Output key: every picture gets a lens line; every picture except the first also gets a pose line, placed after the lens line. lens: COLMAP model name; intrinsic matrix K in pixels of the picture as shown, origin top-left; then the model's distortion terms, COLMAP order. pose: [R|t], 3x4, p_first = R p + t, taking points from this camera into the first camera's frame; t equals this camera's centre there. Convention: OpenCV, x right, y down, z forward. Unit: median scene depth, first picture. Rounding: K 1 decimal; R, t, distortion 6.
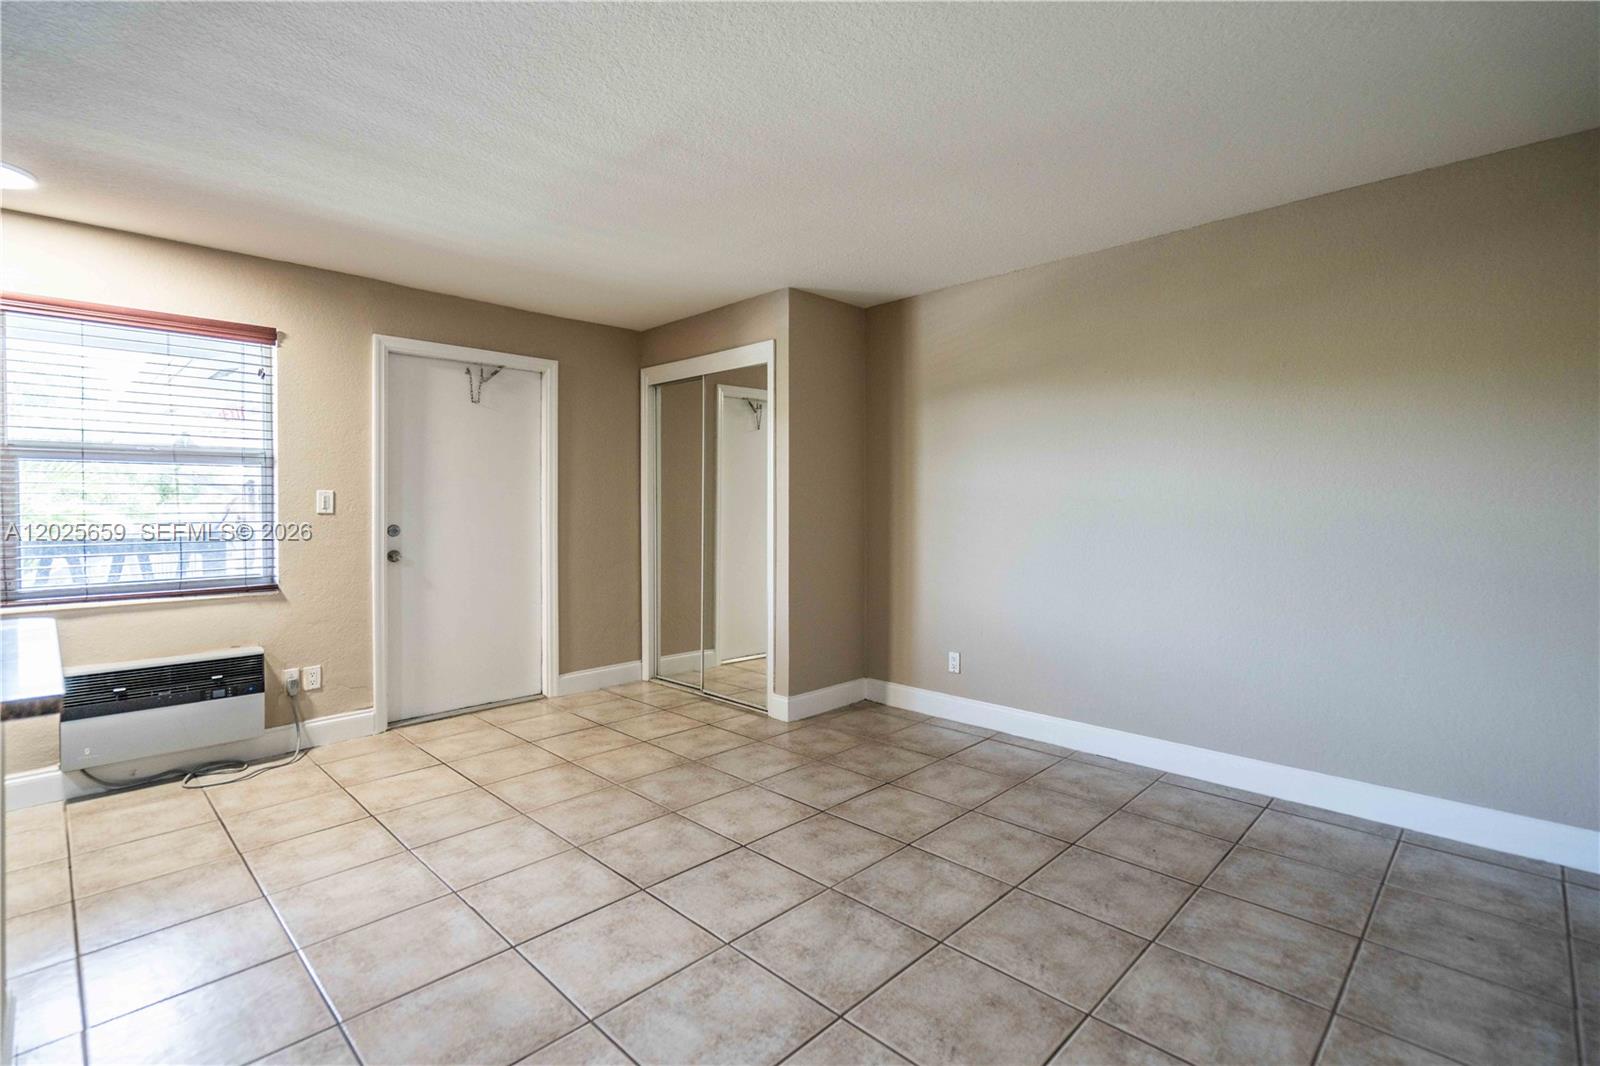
lens RADIAL K [[745.6, 0, 804.1], [0, 745.6, 520.8], [0, 0, 1]] dist [0.002162, 0.000691]
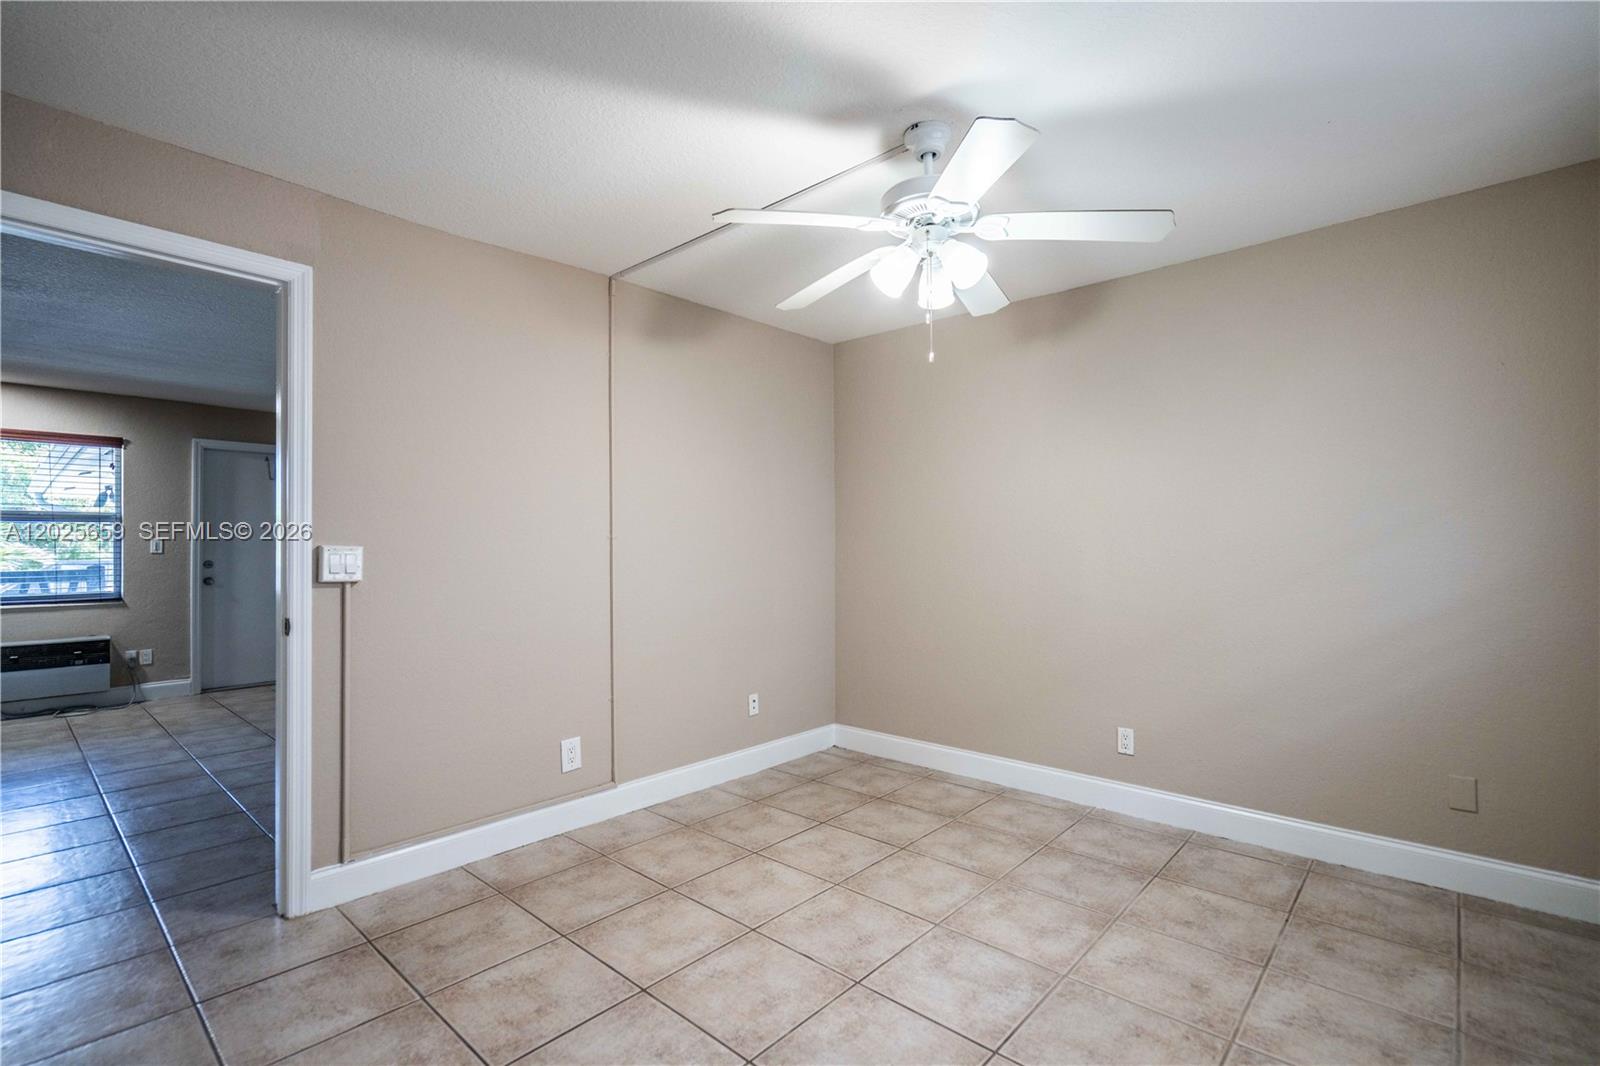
lens RADIAL K [[774.6, 0, 800.7], [0, 774.6, 547.7], [0, 0, 1]] dist [0.022137, 0.000304]
pose [[0.999930, -0.009677, 0.006755, 0.767703], [0.009857, 0.999584, -0.027119, 0.040748], [-0.006490, 0.027183, 0.999609, -0.727035]]
